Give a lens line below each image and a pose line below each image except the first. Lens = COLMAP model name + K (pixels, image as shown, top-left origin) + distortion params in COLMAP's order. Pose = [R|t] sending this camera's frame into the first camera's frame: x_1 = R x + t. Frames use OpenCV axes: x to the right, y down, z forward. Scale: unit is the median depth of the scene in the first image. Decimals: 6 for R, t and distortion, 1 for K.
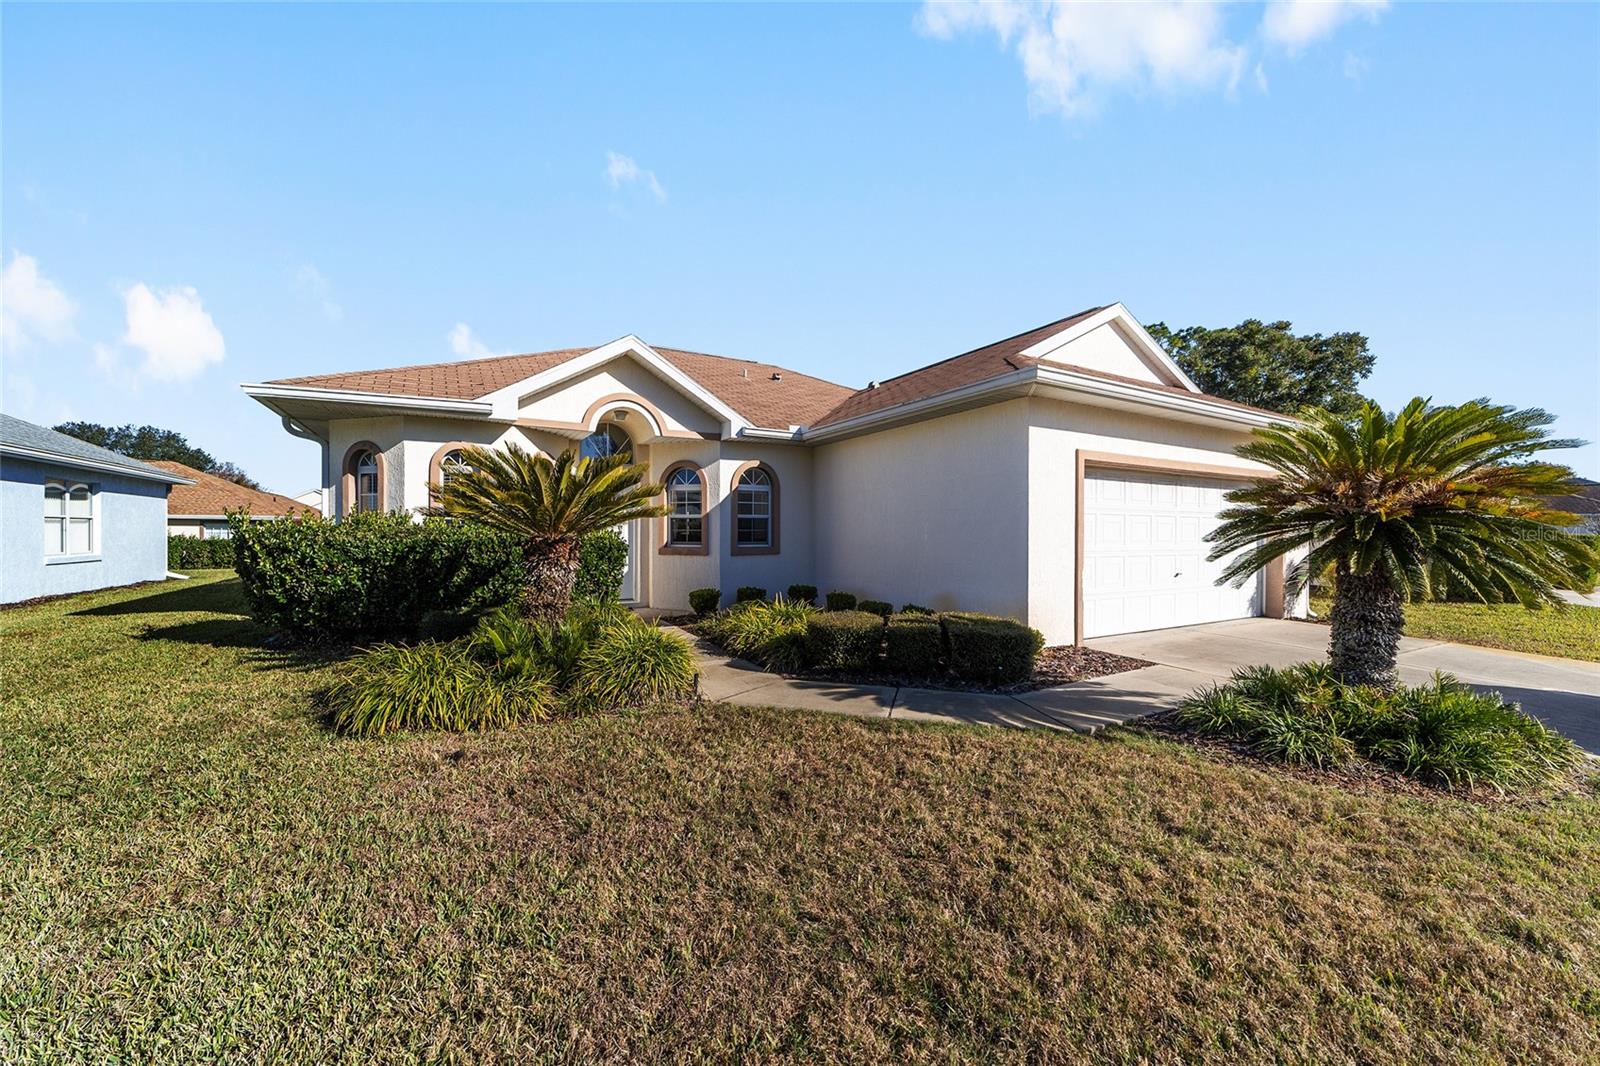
lens RADIAL K [[614.6, 0, 800.4], [0, 614.6, 536.0], [0, 0, 1]] dist [-0.011222, 0.006243]
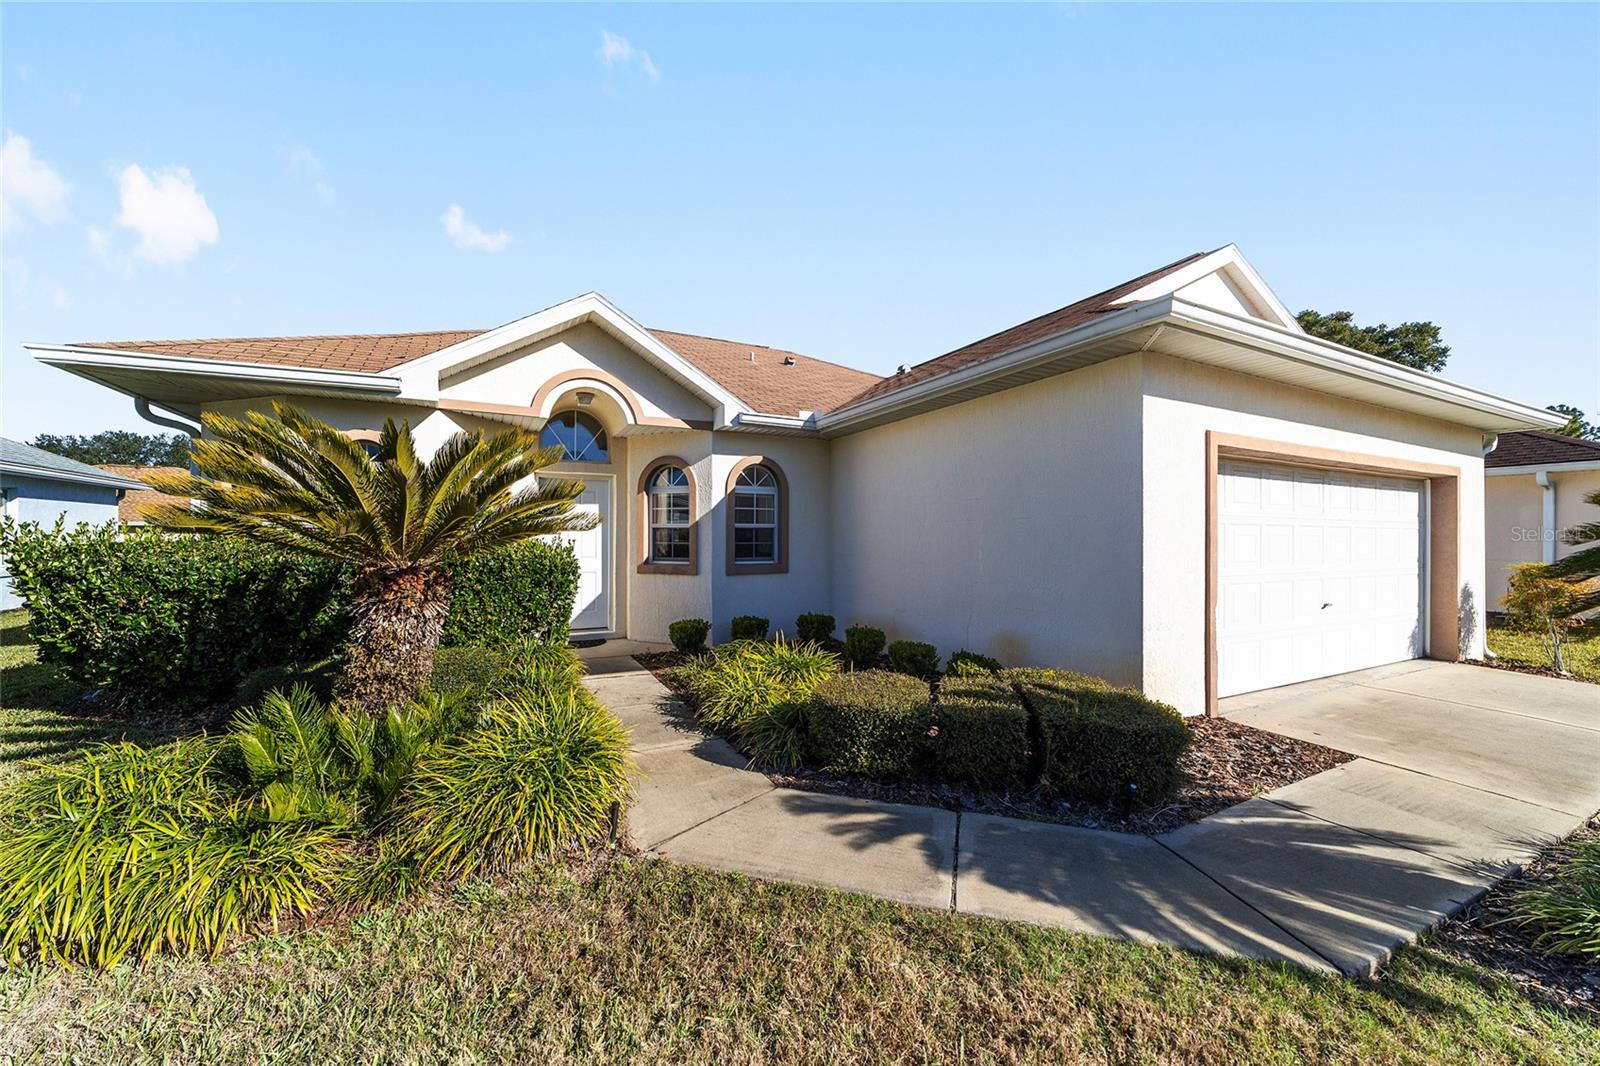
lens RADIAL K [[614.6, 0, 798.2], [0, 614.6, 530.7], [0, 0, 1]] dist [-0.011222, 0.006243]
pose [[0.999020, -0.000515, -0.044249, 0.020932], [-0.000256, 0.999848, -0.017413, -0.016570], [0.044251, 0.017407, 0.998869, 0.292109]]
